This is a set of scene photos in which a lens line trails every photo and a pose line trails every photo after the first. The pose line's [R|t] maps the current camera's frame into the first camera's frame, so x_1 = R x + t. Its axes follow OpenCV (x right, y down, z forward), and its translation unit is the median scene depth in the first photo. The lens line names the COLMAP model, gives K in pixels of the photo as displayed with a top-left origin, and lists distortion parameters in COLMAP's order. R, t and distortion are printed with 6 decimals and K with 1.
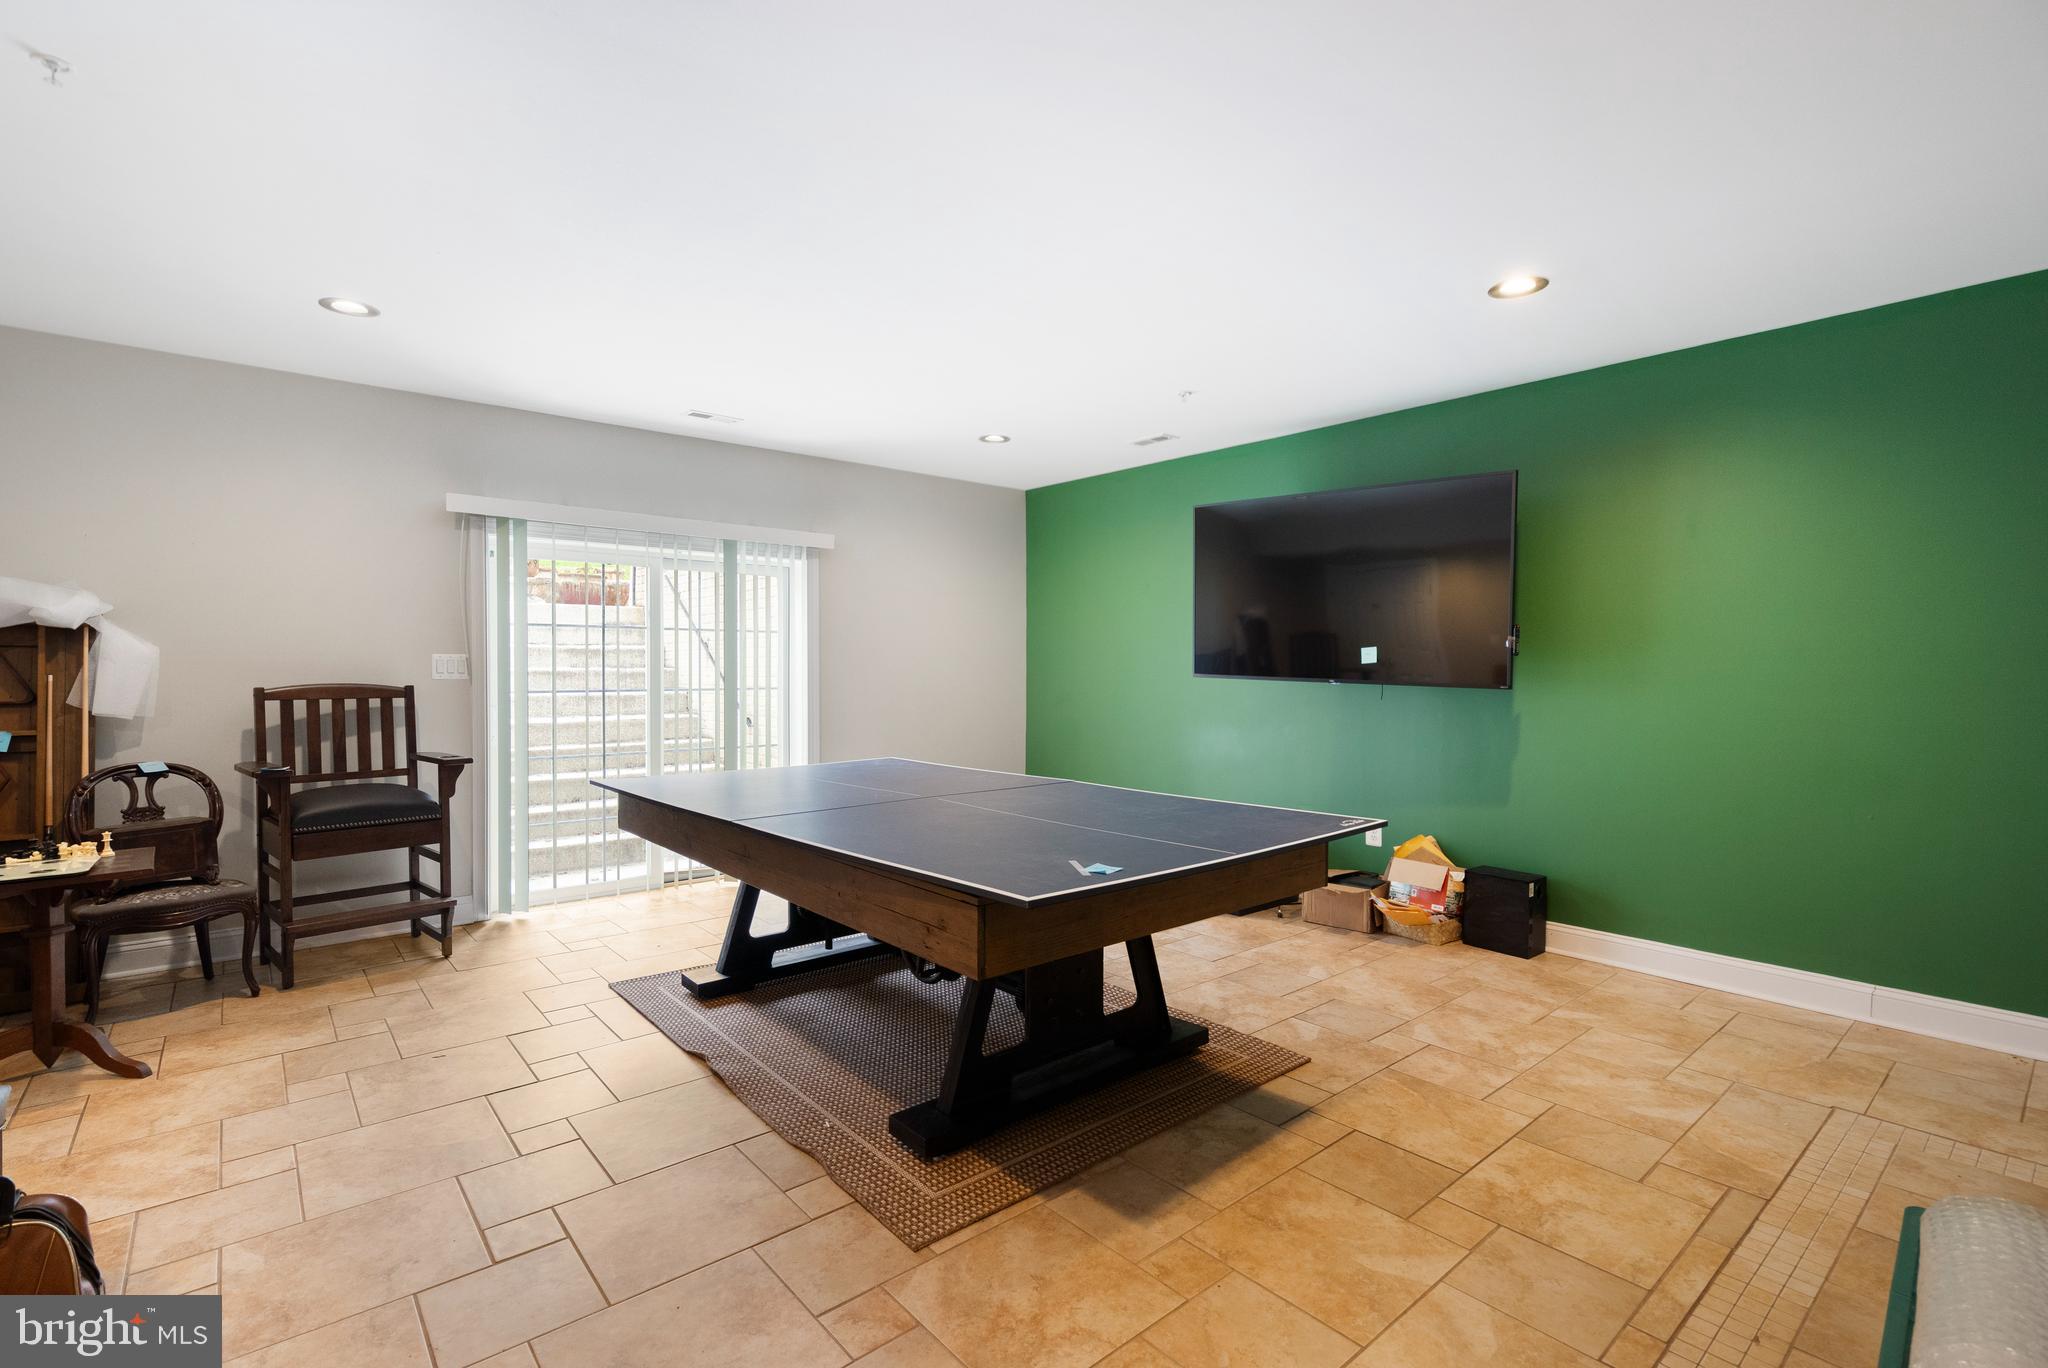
lens RADIAL K [[948.0, 0, 1023.3], [0, 948.0, 683.1], [0, 0, 1]] dist [-0.003549, 0.001946]
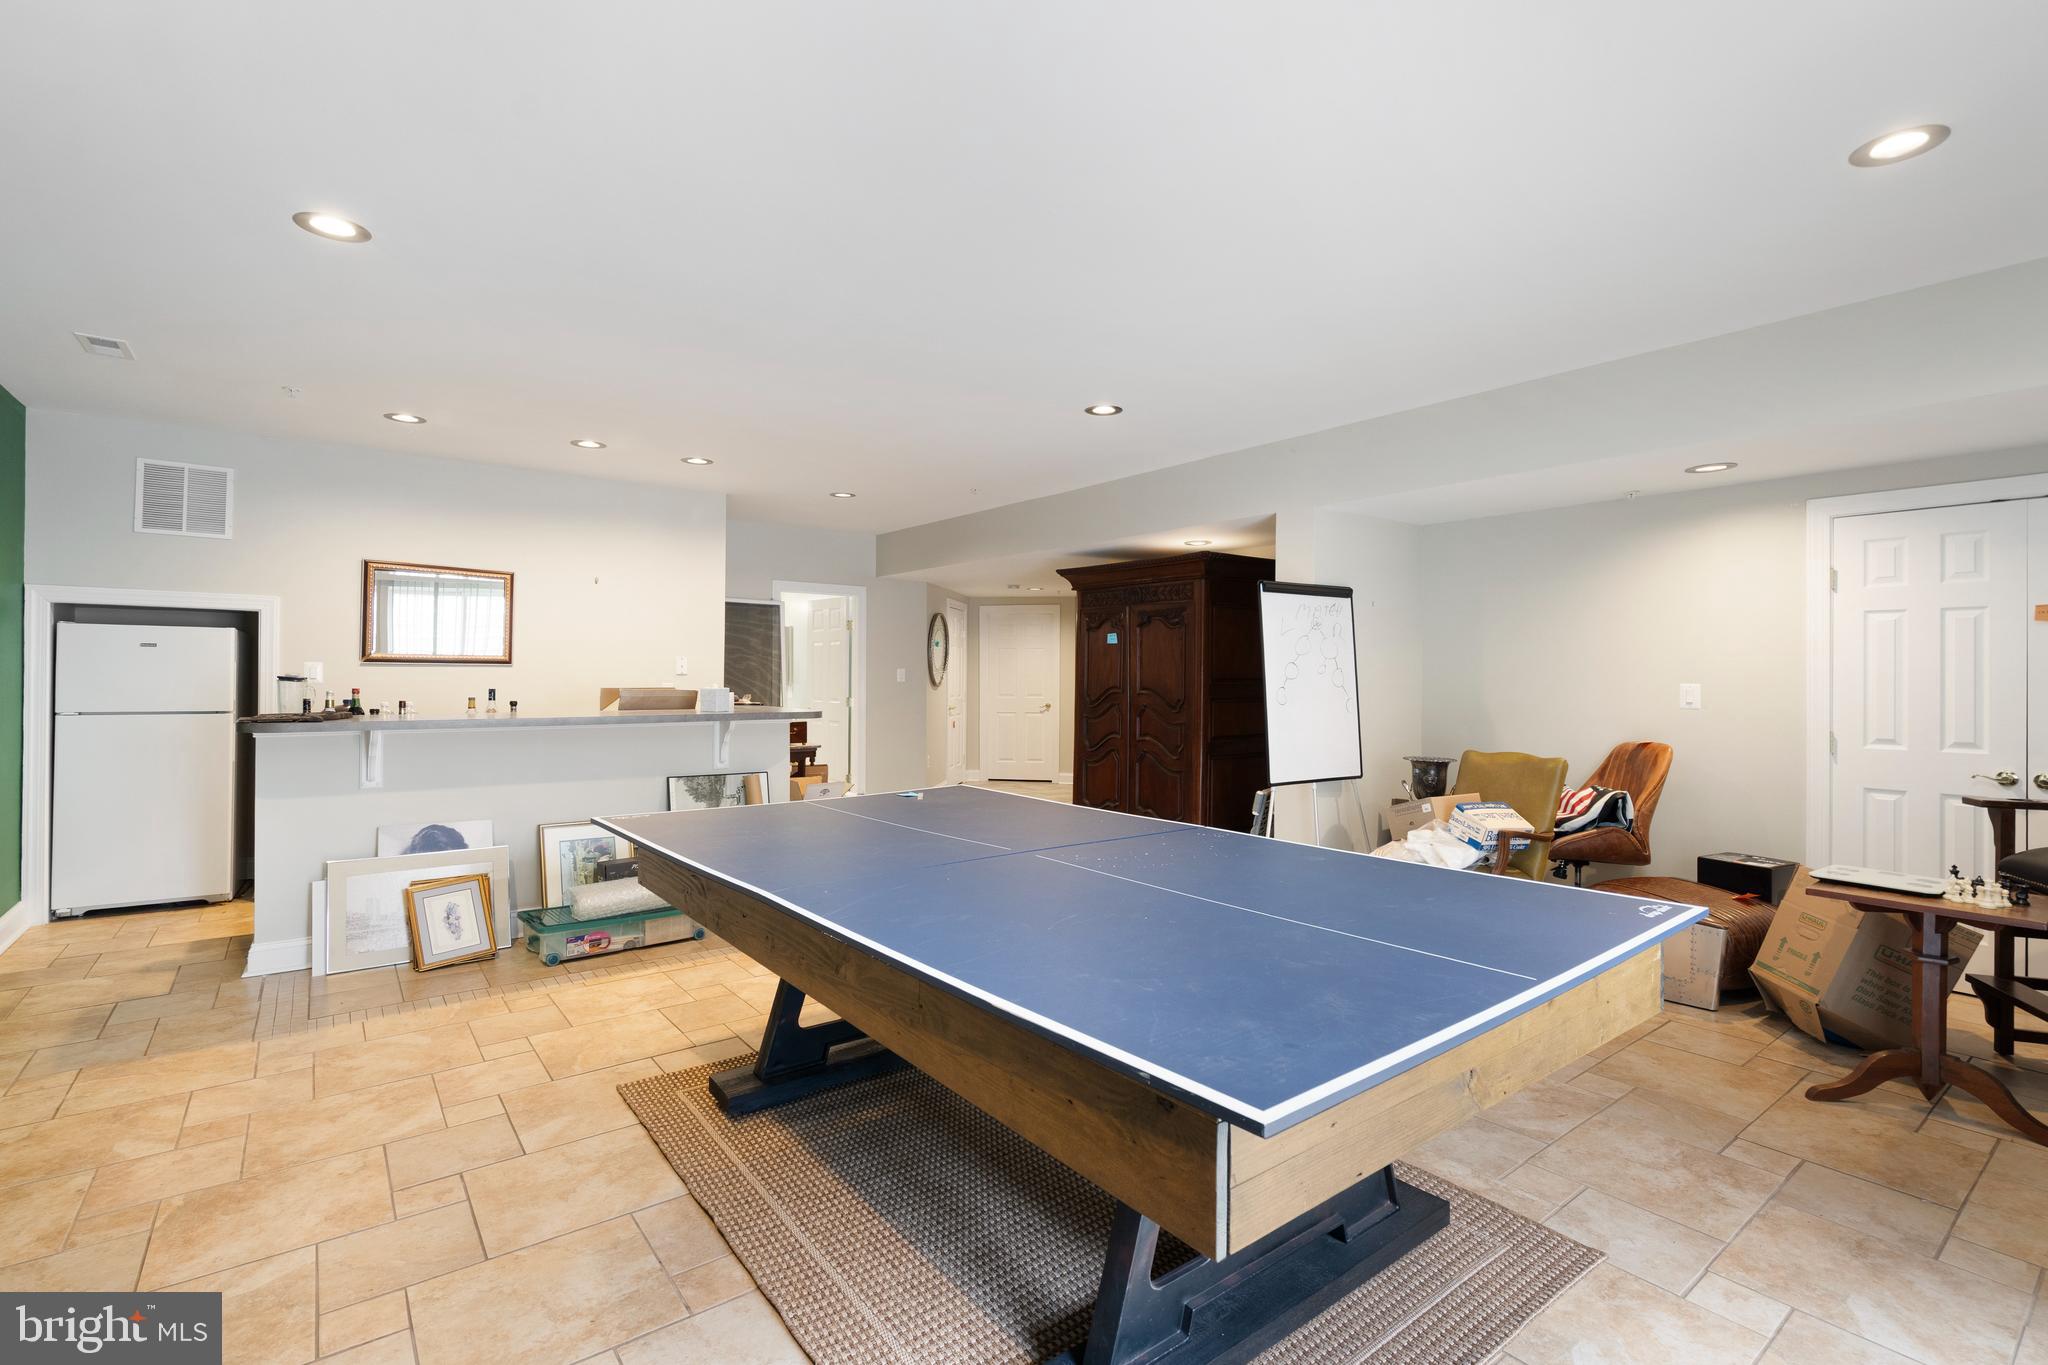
lens RADIAL K [[948.0, 0, 1027.7], [0, 948.0, 670.4], [0, 0, 1]] dist [-0.003549, 0.001946]
pose [[-0.998796, -0.006823, 0.048587, -0.142899], [-0.006272, 0.999914, 0.011485, -0.032667], [-0.048661, 0.011167, -0.998753, 1.804535]]
